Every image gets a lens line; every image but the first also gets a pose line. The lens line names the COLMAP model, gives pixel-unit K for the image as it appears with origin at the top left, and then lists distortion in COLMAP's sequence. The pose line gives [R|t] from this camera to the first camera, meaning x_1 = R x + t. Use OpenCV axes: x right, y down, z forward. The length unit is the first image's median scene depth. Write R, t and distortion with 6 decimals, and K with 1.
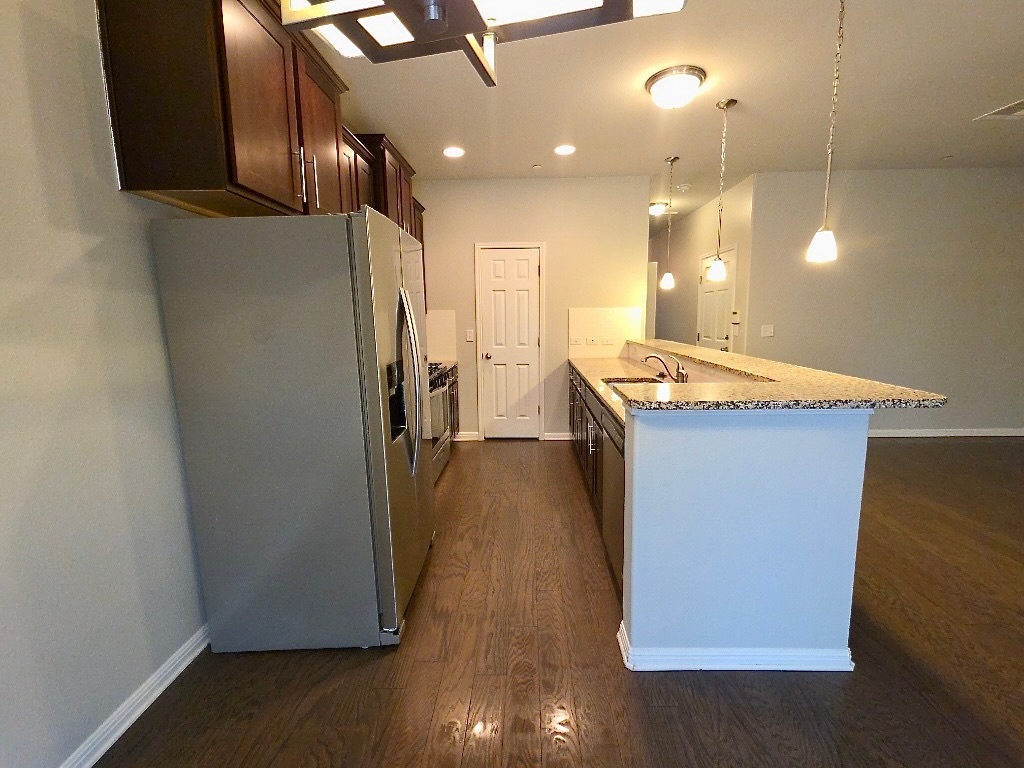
lens RADIAL K [[441.4, 0, 510.1], [0, 441.4, 377.2], [0, 0, 1]] dist [0.014745, -0.001767]
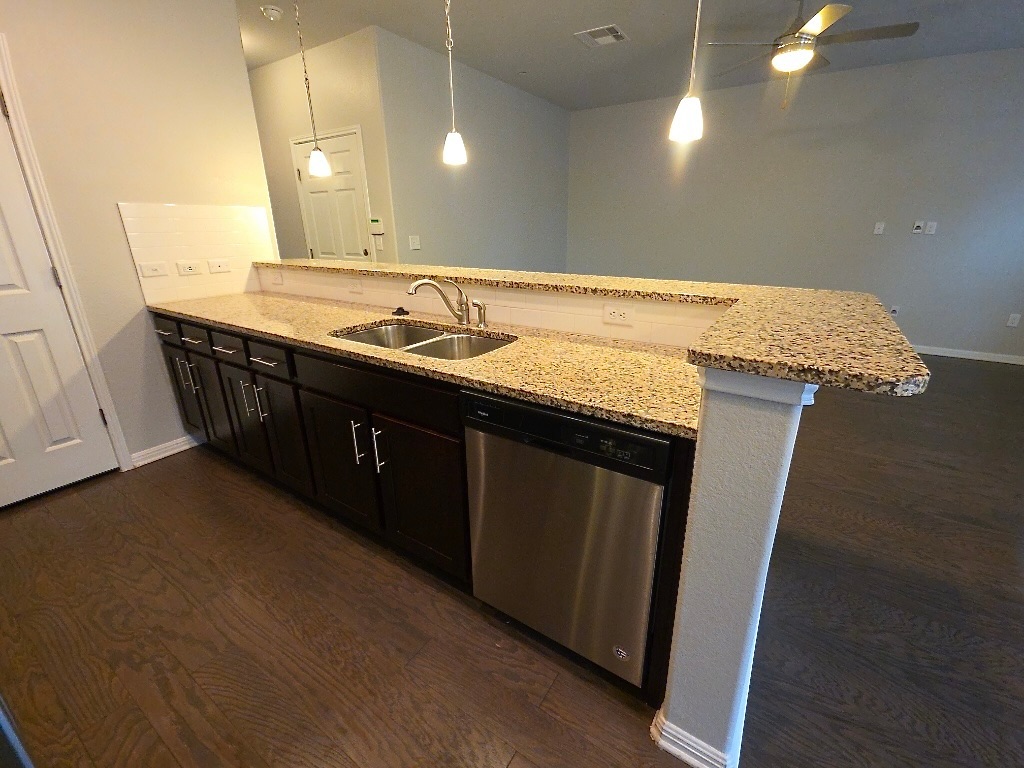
lens RADIAL K [[441.4, 0, 512.5], [0, 441.4, 375.6], [0, 0, 1]] dist [0.014745, -0.001767]
pose [[0.517607, -0.267931, 0.812586, -0.094342], [0.122159, 0.963118, 0.239752, -0.035476], [-0.846853, -0.024832, 0.531246, 0.355290]]
